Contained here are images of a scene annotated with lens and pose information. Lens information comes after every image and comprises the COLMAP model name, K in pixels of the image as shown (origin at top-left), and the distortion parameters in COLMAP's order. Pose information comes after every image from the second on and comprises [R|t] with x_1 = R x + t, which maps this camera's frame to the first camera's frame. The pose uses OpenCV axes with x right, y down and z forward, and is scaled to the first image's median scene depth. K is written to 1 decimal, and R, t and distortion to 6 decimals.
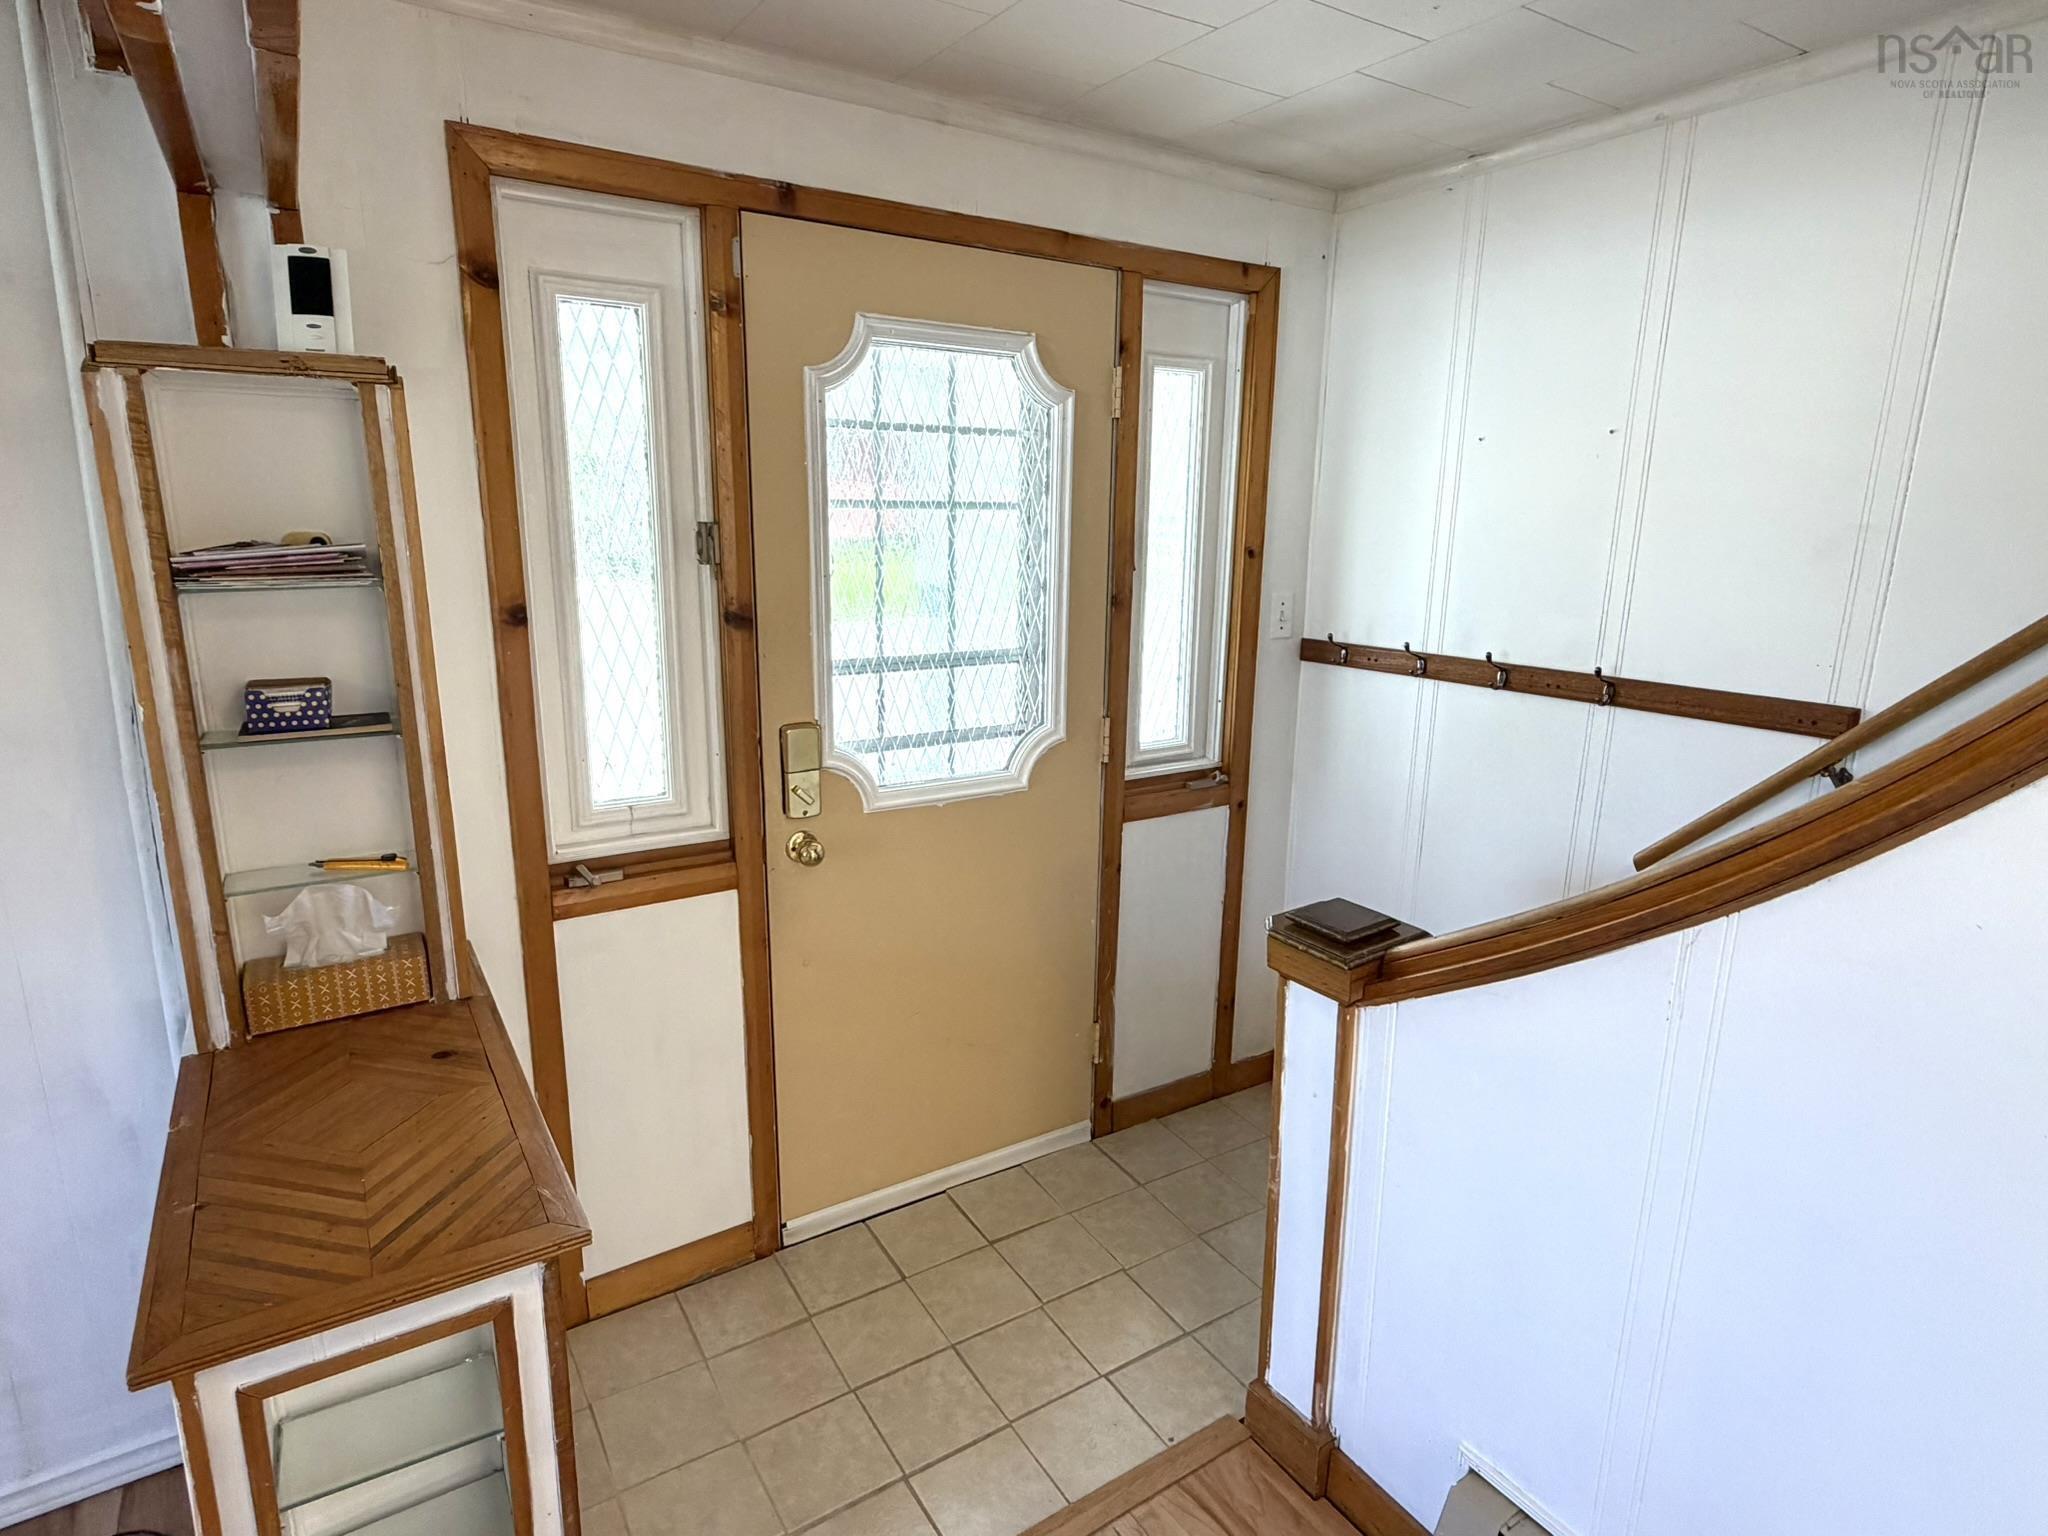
lens RADIAL K [[1106.3, 0, 1024.0], [0, 1106.3, 768.0], [0, 0, 1]] dist [0.000652, 0.000258]
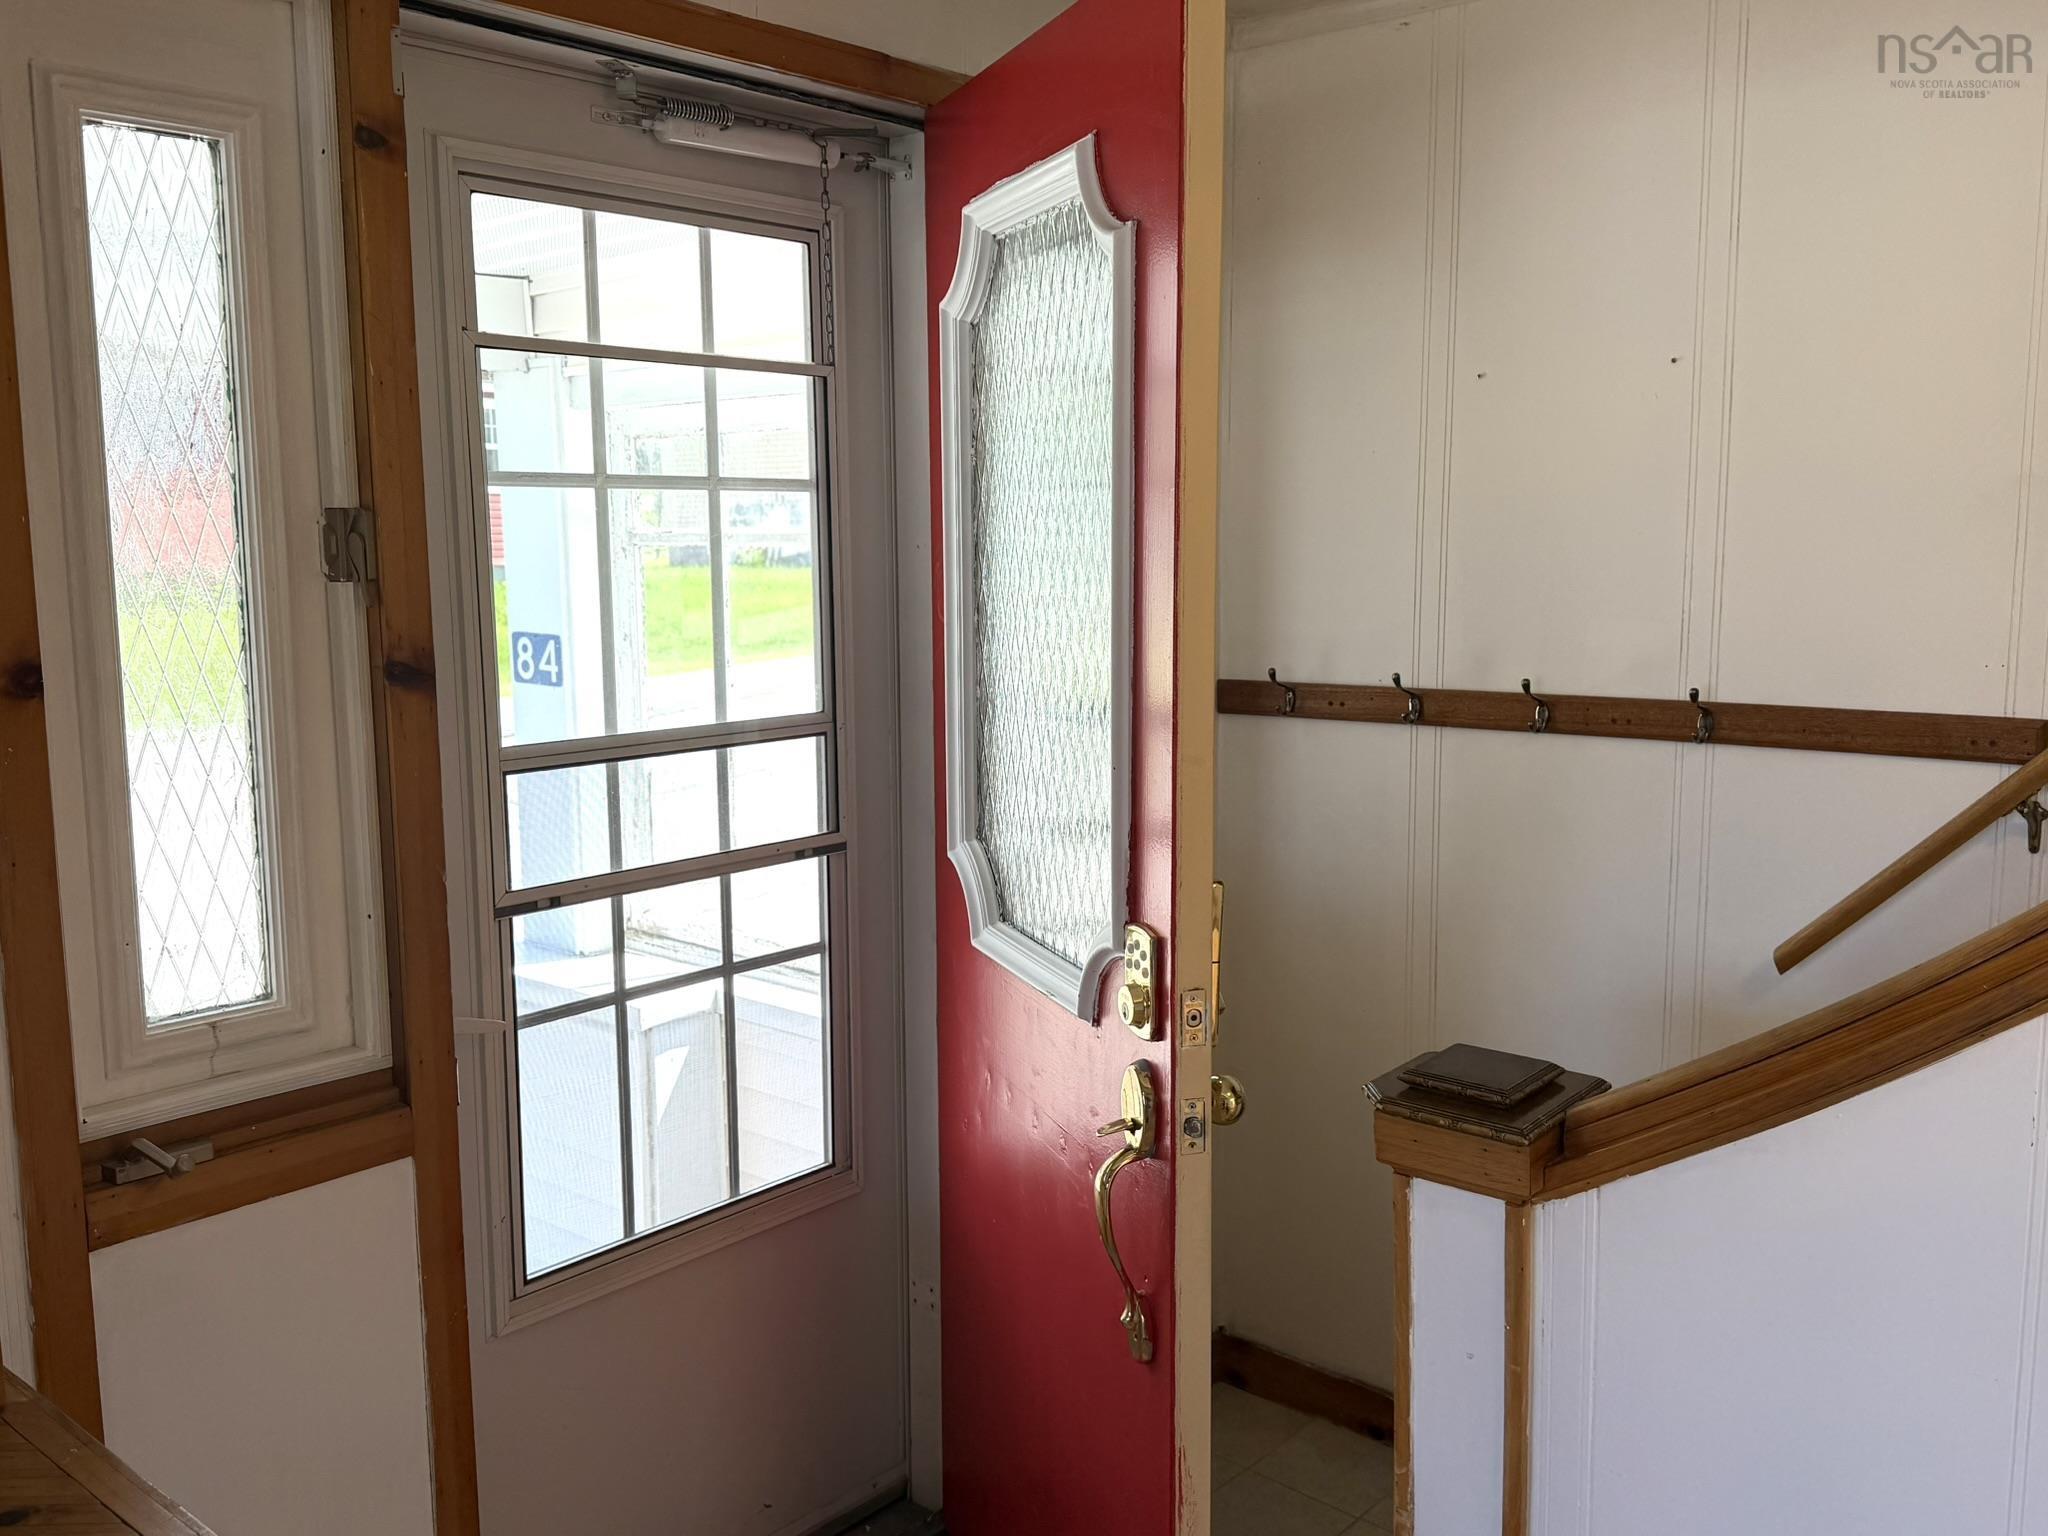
lens RADIAL K [[1782.5, 0, 1024.0], [0, 1782.5, 768.0], [0, 0, 1]] dist [0.148719, -0.254973]
pose [[0.959531, -0.058970, 0.275360, -0.222033], [0.084561, 0.993038, -0.082000, 0.017928], [-0.268608, 0.101966, 0.957837, 0.021844]]
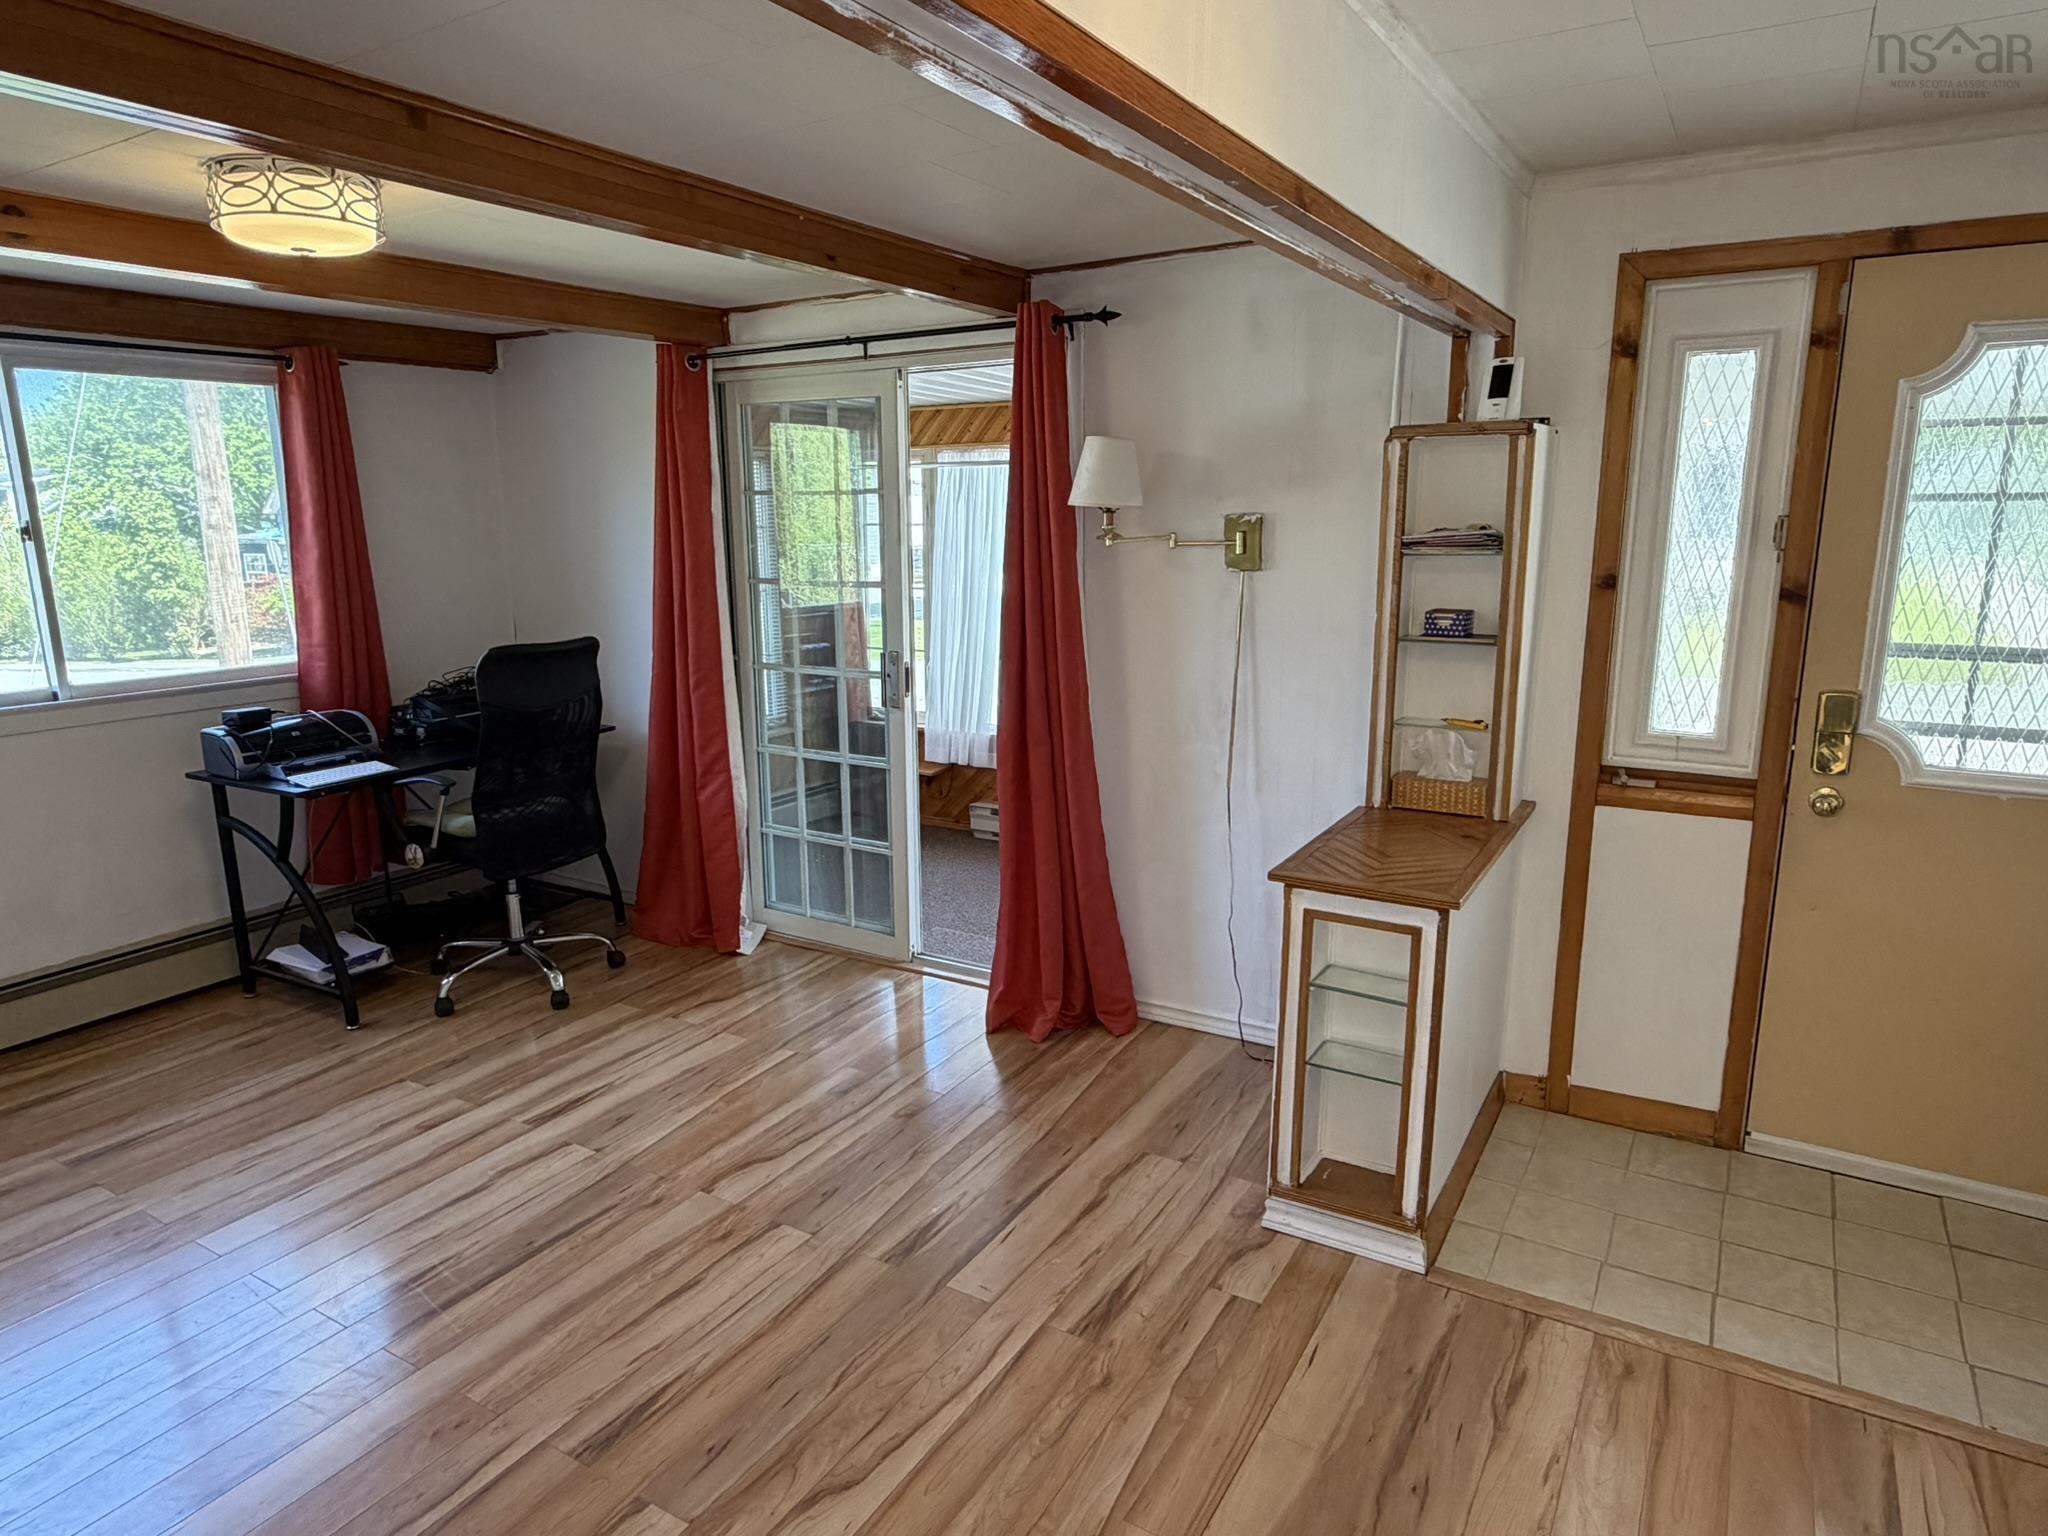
lens RADIAL K [[1237.3, 0, 1022.6], [0, 1237.3, 815.9], [0, 0, 1]] dist [-0.004192, -0.001858]
pose [[0.448455, 0.198558, -0.871472, 0.603930], [-0.188882, 0.974046, 0.124731, 0.093426], [0.873620, 0.108669, 0.474319, -0.361637]]
